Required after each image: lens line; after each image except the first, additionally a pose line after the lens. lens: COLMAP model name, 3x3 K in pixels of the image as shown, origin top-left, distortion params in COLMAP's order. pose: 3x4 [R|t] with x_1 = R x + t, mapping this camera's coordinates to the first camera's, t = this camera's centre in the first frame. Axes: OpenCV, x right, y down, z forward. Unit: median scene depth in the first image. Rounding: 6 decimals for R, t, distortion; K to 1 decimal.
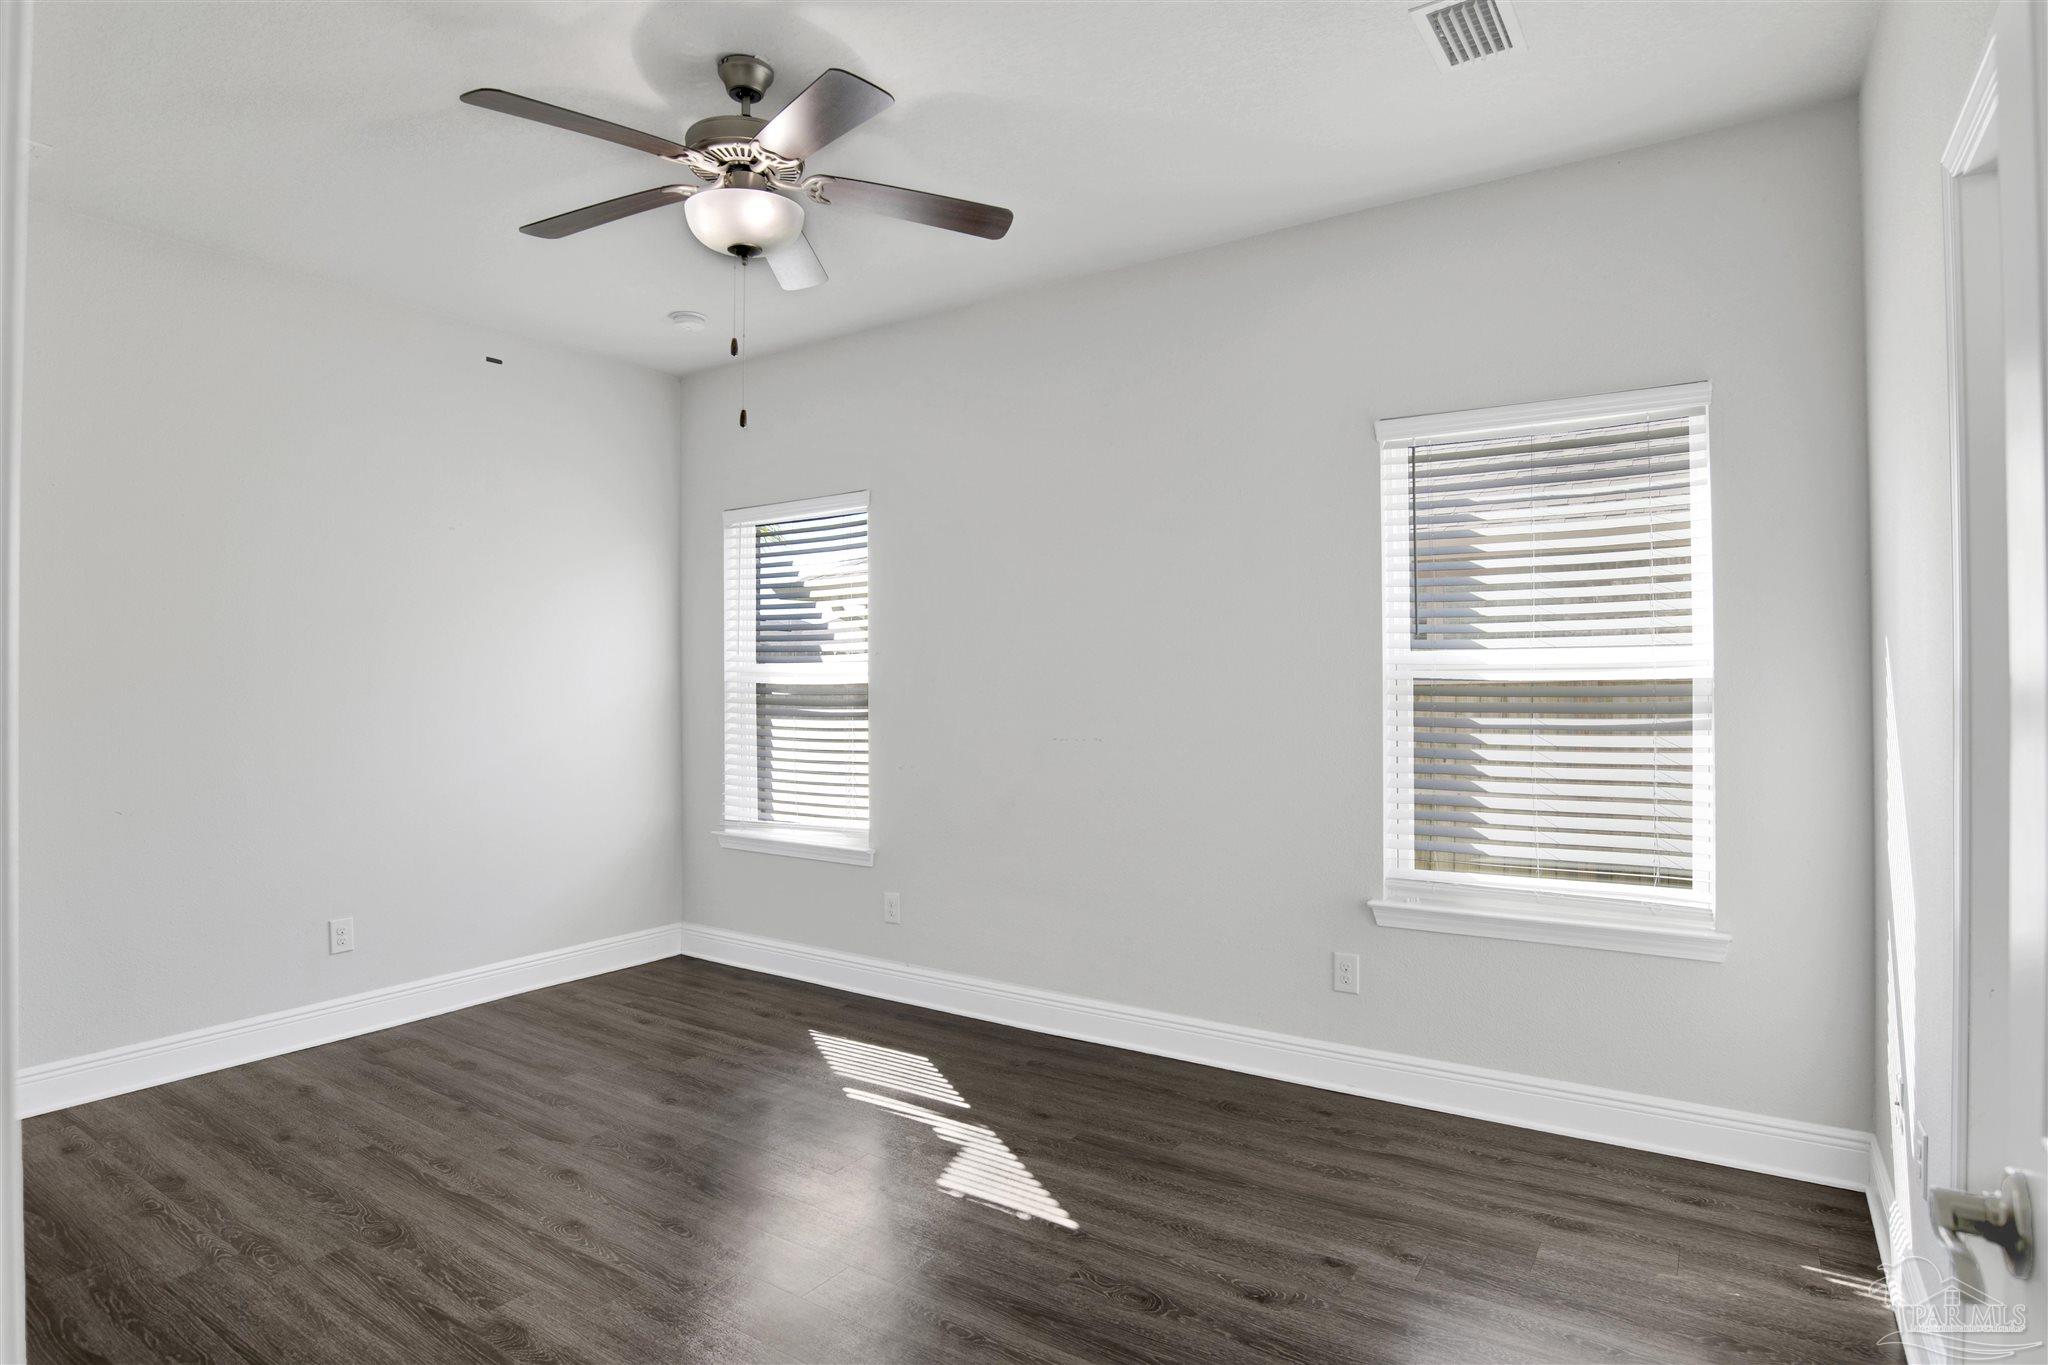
lens RADIAL K [[1063.9, 0, 1014.2], [0, 1063.9, 675.0], [0, 0, 1]] dist [-0.045271, 0.004525]
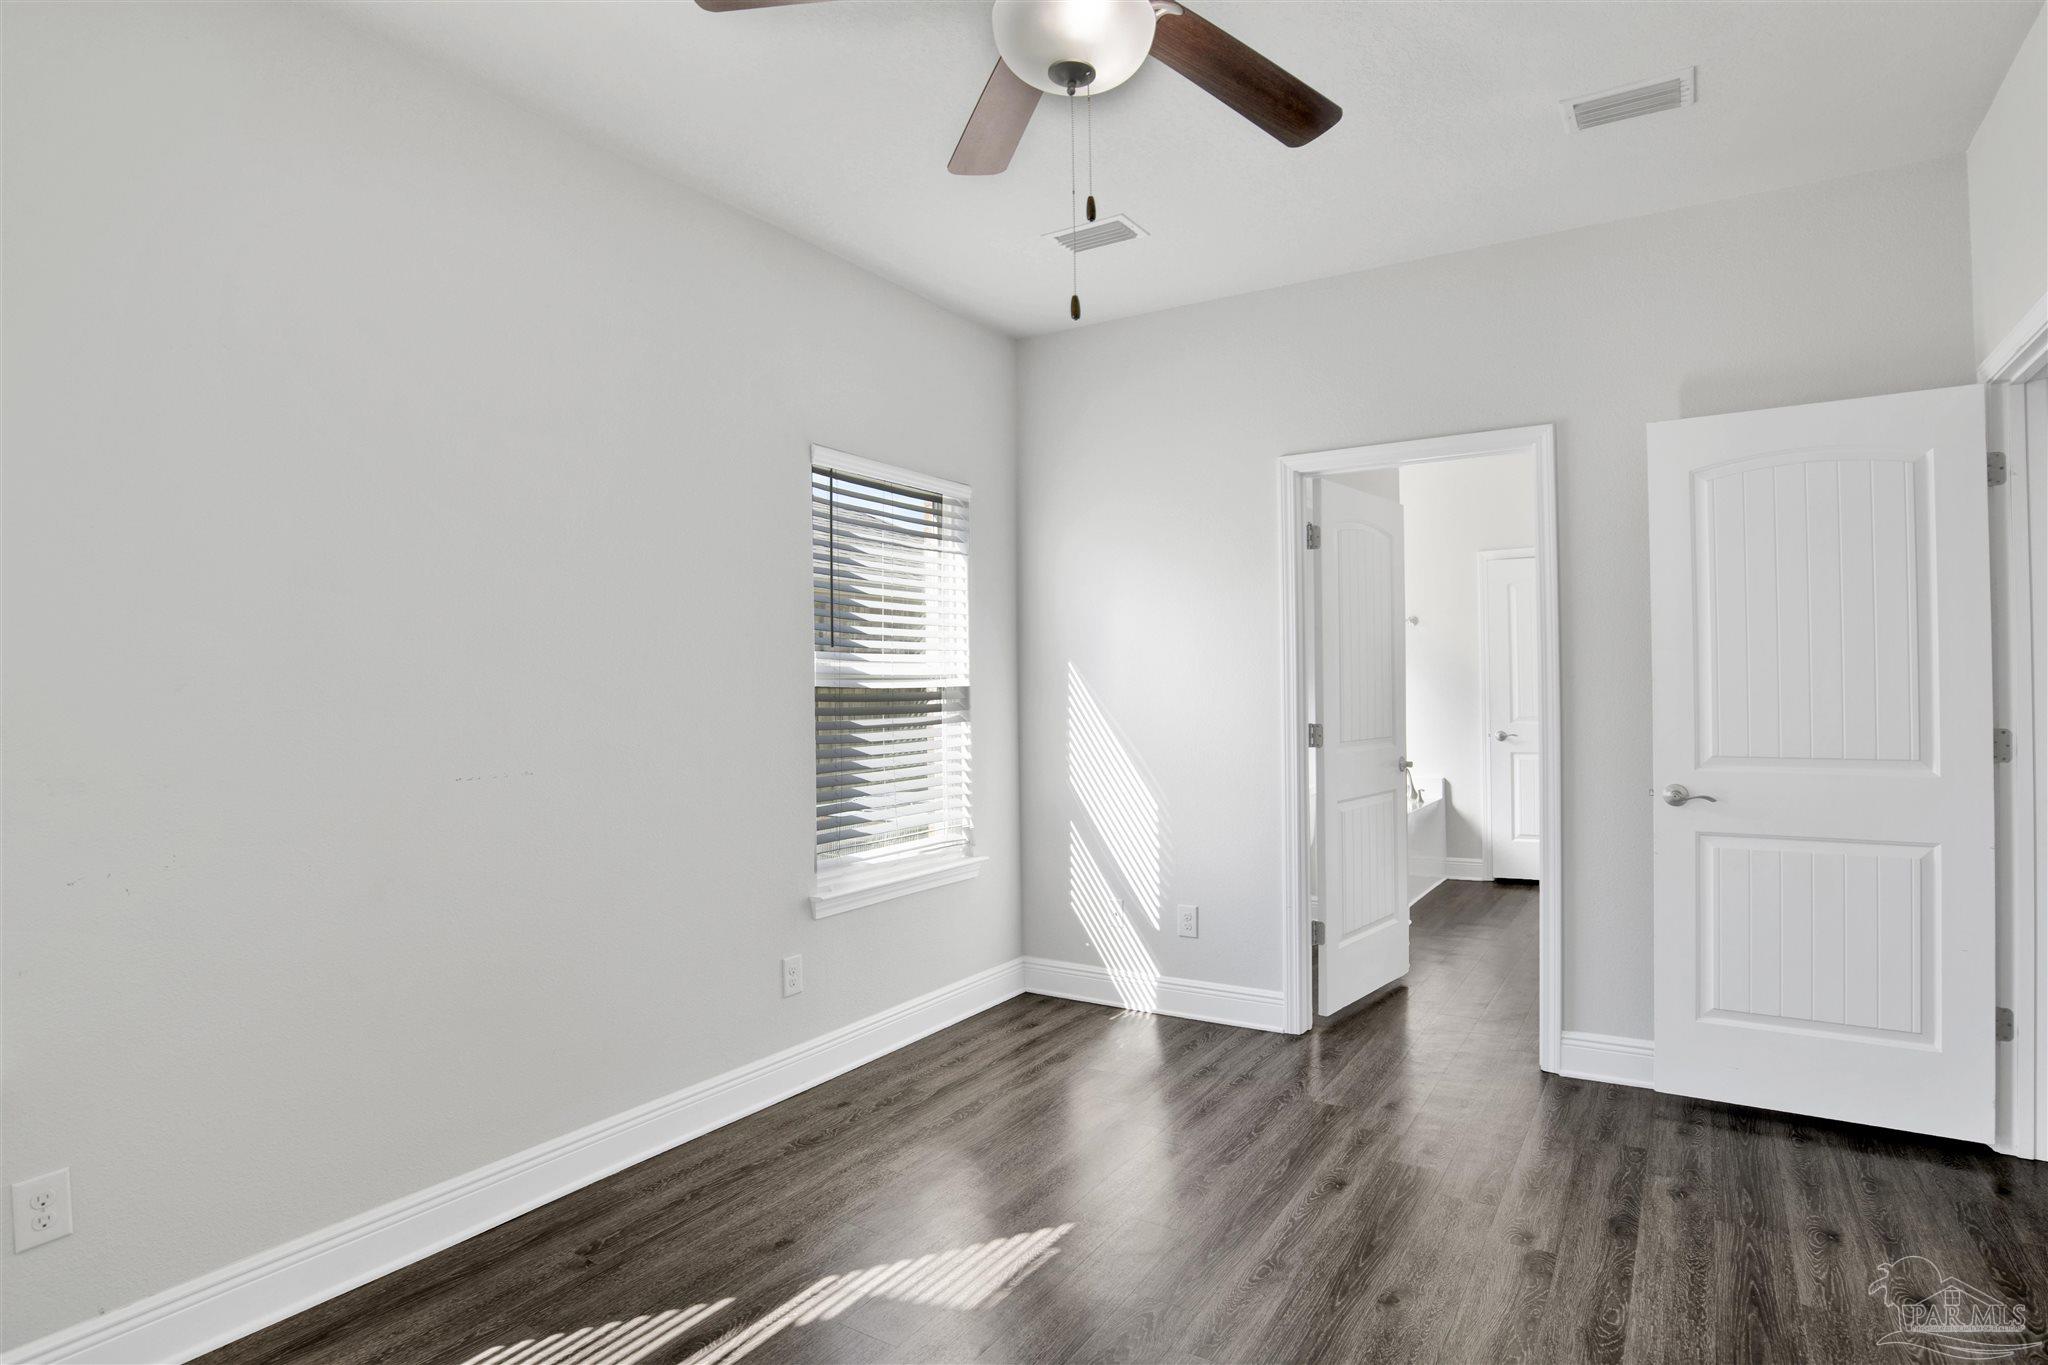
lens RADIAL K [[1063.9, 0, 1015.3], [0, 1063.9, 690.3], [0, 0, 1]] dist [-0.045271, 0.004525]
pose [[-0.004748, 0.007971, 0.999957, -0.758996], [0.009014, 0.999928, -0.007928, 0.019139], [-0.999948, 0.008976, -0.004819, 0.844923]]
